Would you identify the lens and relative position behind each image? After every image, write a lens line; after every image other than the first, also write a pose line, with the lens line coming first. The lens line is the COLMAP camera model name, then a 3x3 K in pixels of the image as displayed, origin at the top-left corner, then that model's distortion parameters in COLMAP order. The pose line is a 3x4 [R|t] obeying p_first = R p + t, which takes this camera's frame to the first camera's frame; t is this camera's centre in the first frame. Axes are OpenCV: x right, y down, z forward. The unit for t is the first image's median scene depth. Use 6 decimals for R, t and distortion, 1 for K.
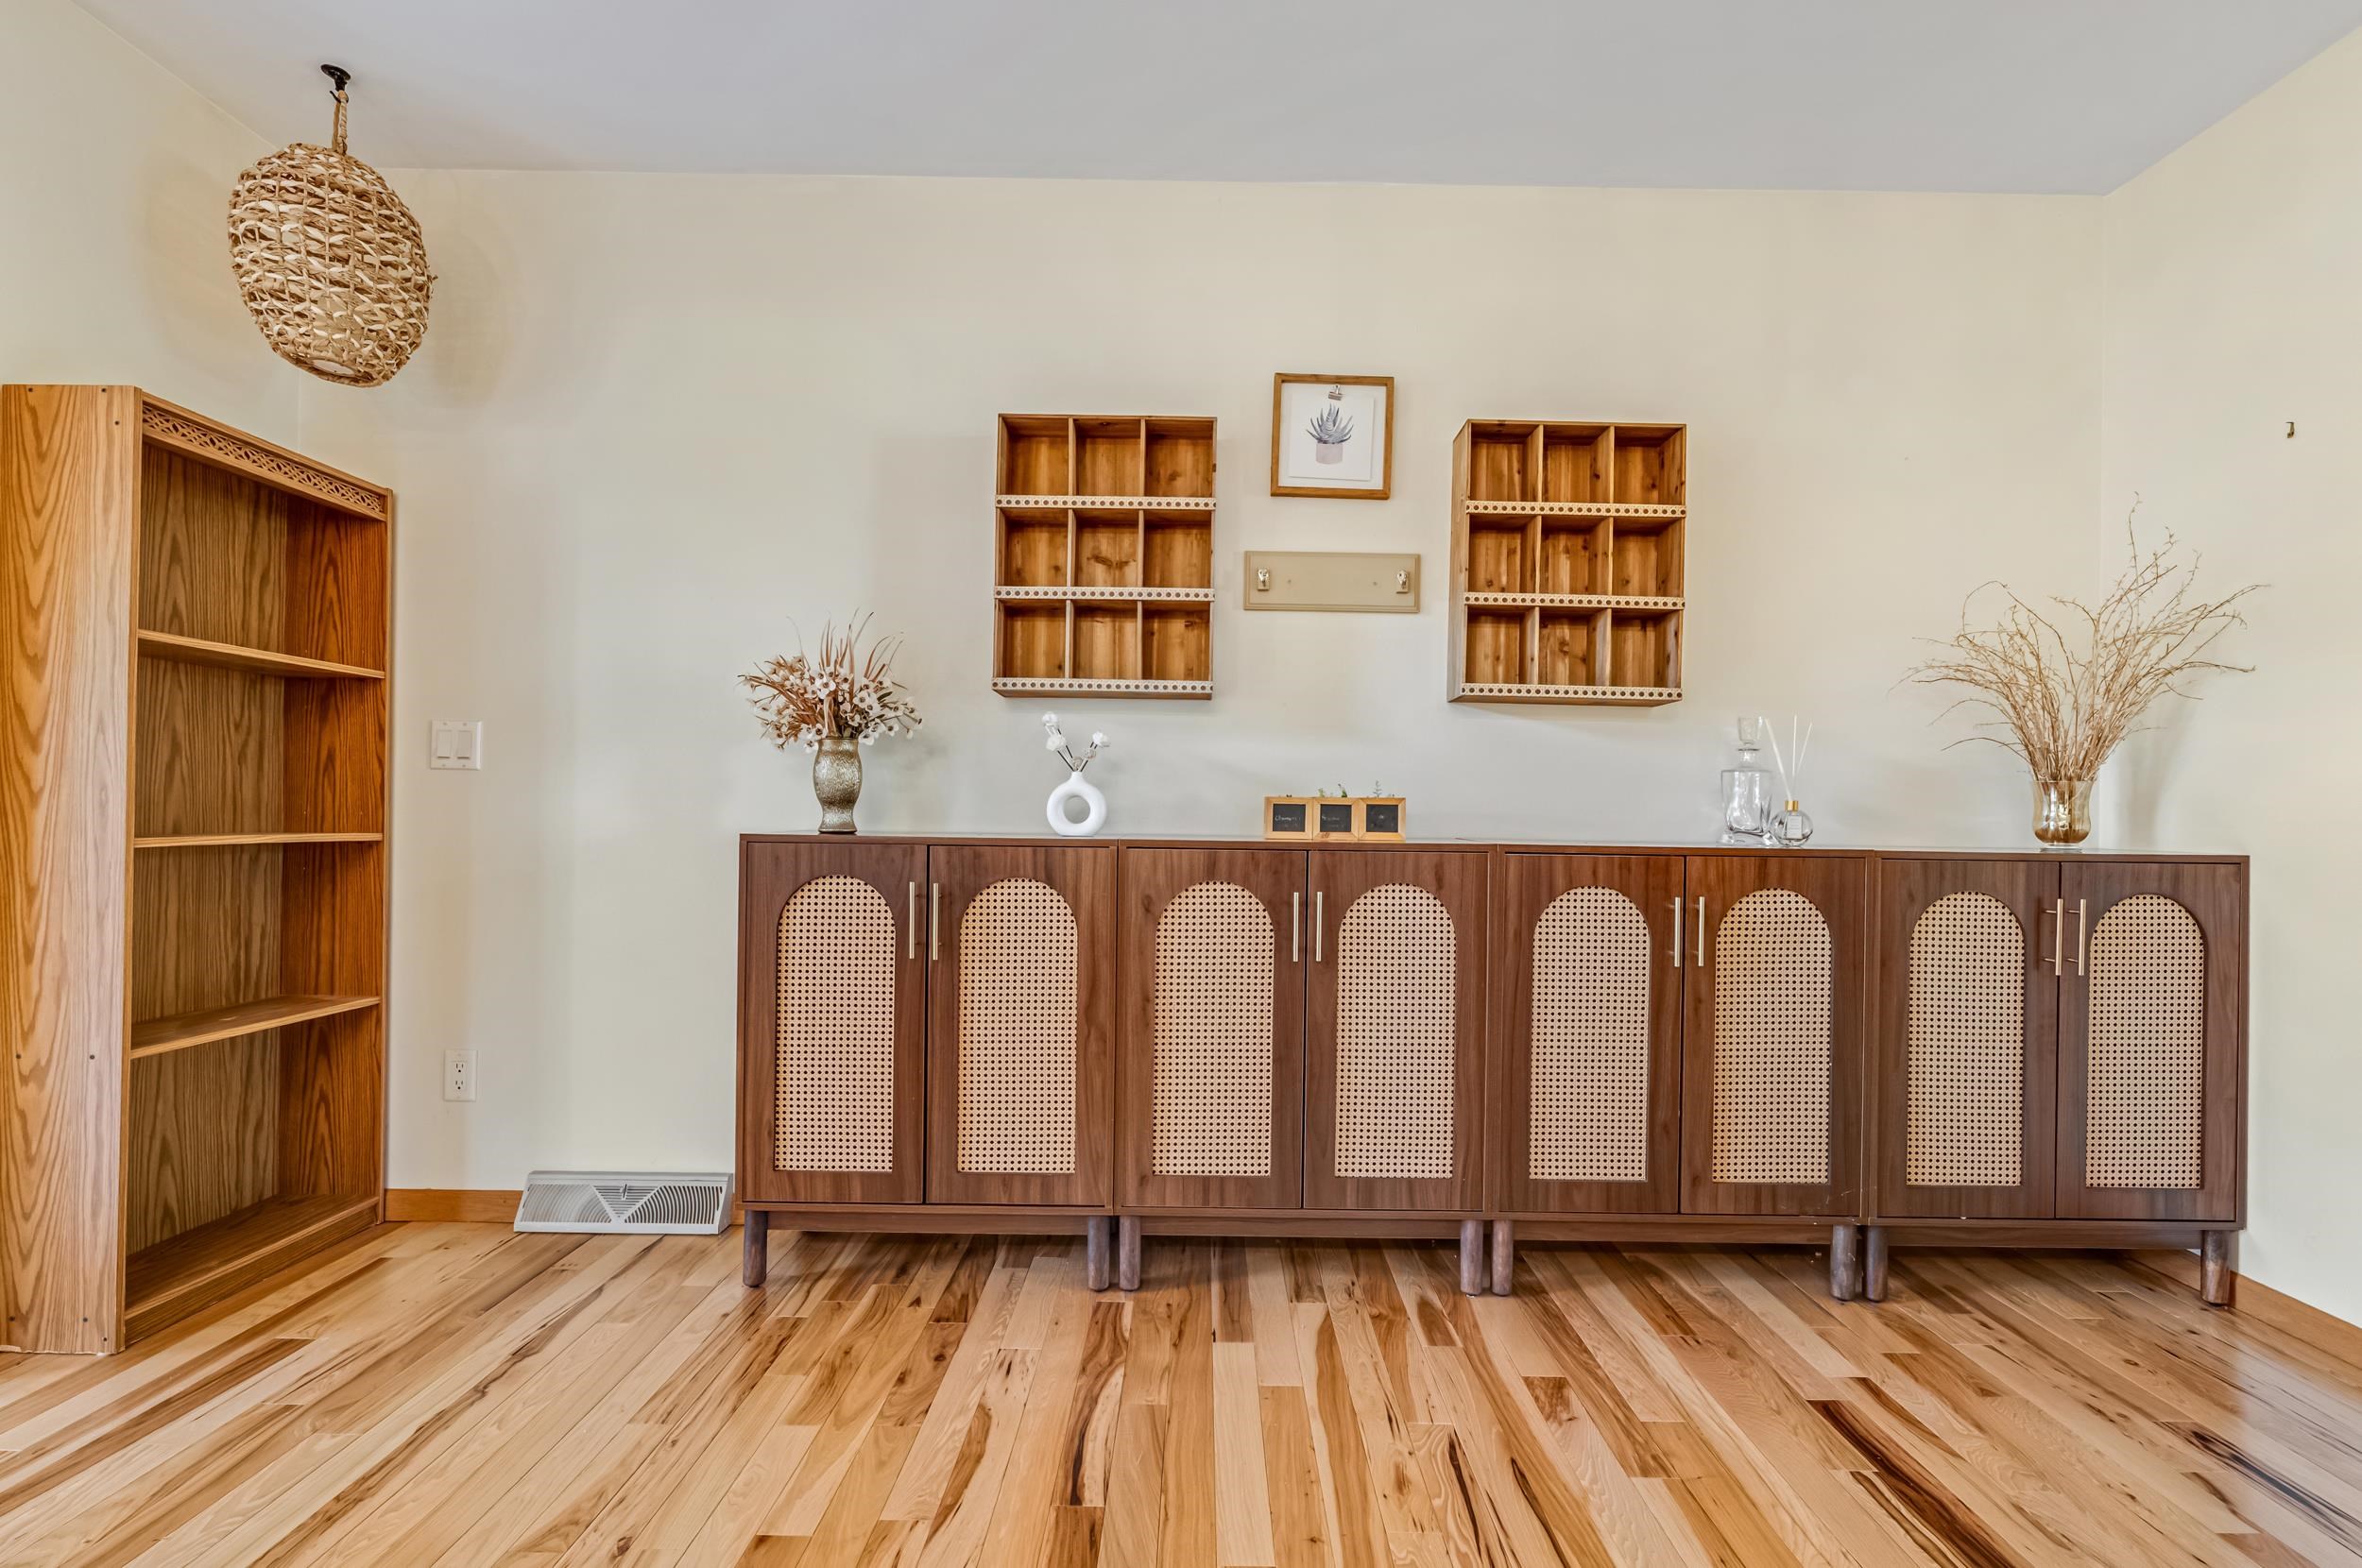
lens RADIAL K [[1110.7, 0, 1181.0], [0, 1110.7, 784.0], [0, 0, 1]] dist [0.001400, 0.000286]
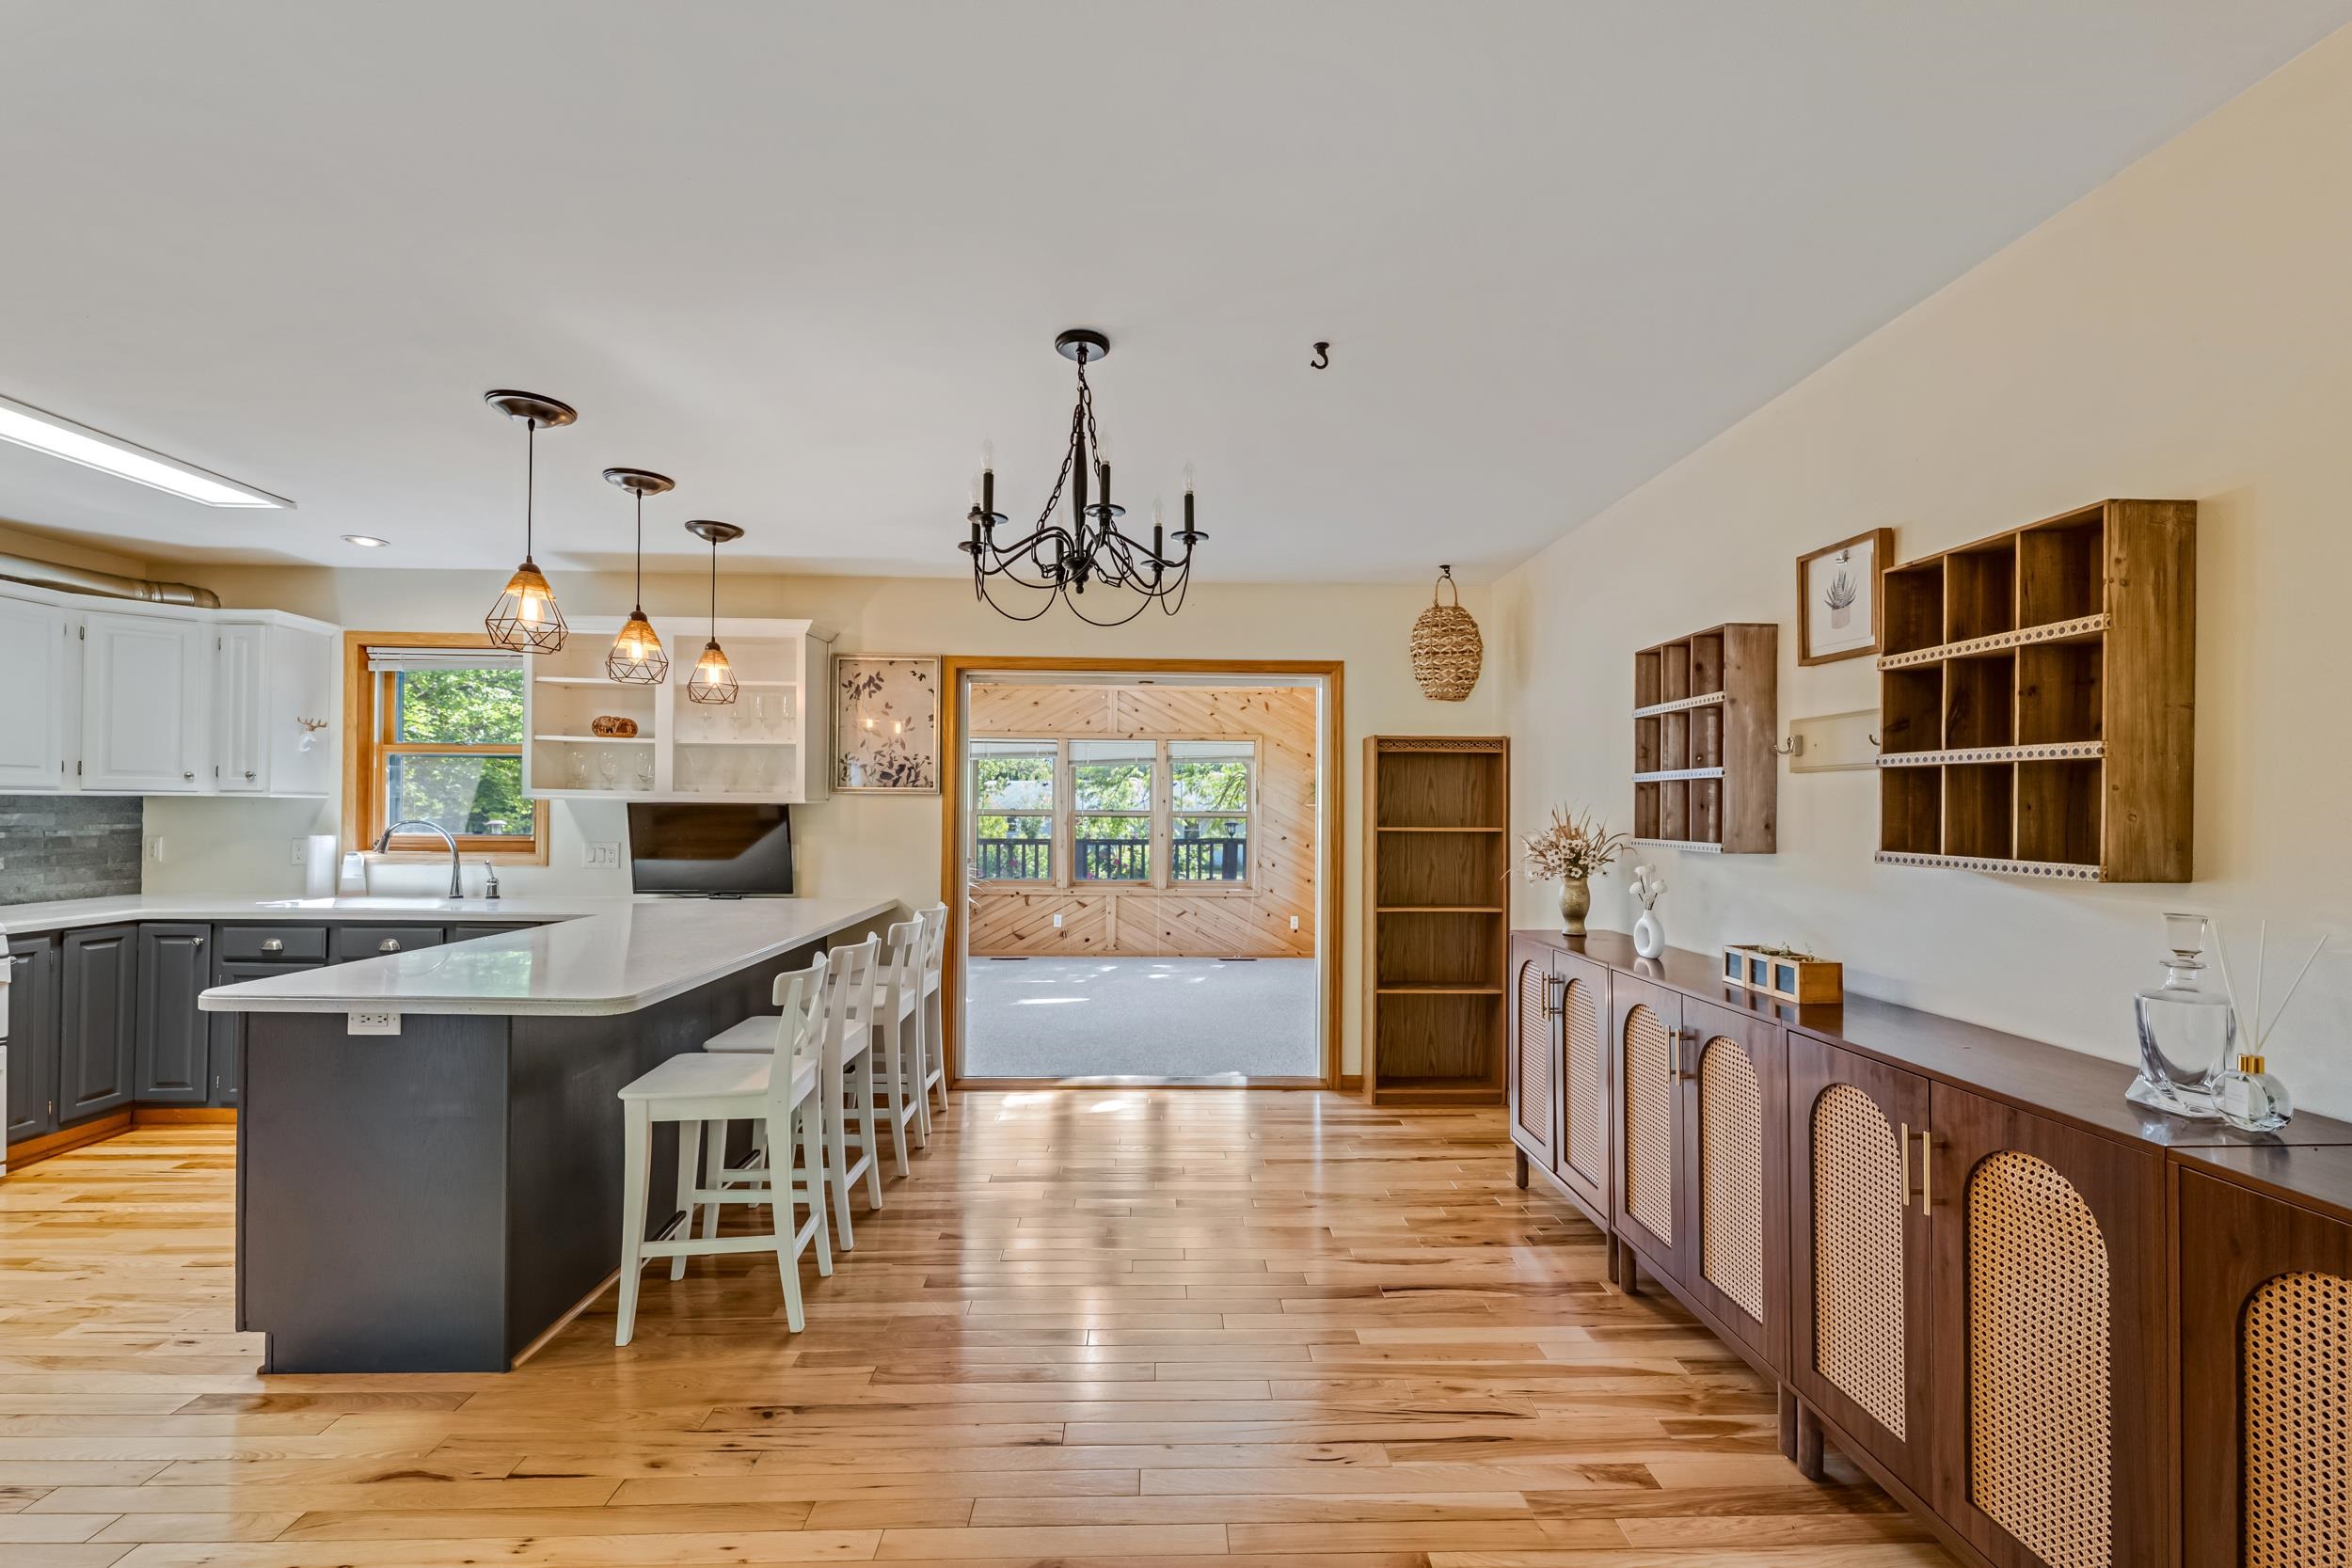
lens RADIAL K [[968.0, 0, 1176.0], [0, 968.0, 784.0], [0, 0, 1]] dist [0.000749, 0.000362]
pose [[0.027276, -0.042668, -0.998717, 1.176738], [0.021007, 0.998892, -0.042102, -0.139366], [0.999407, -0.019832, 0.028142, 0.417604]]
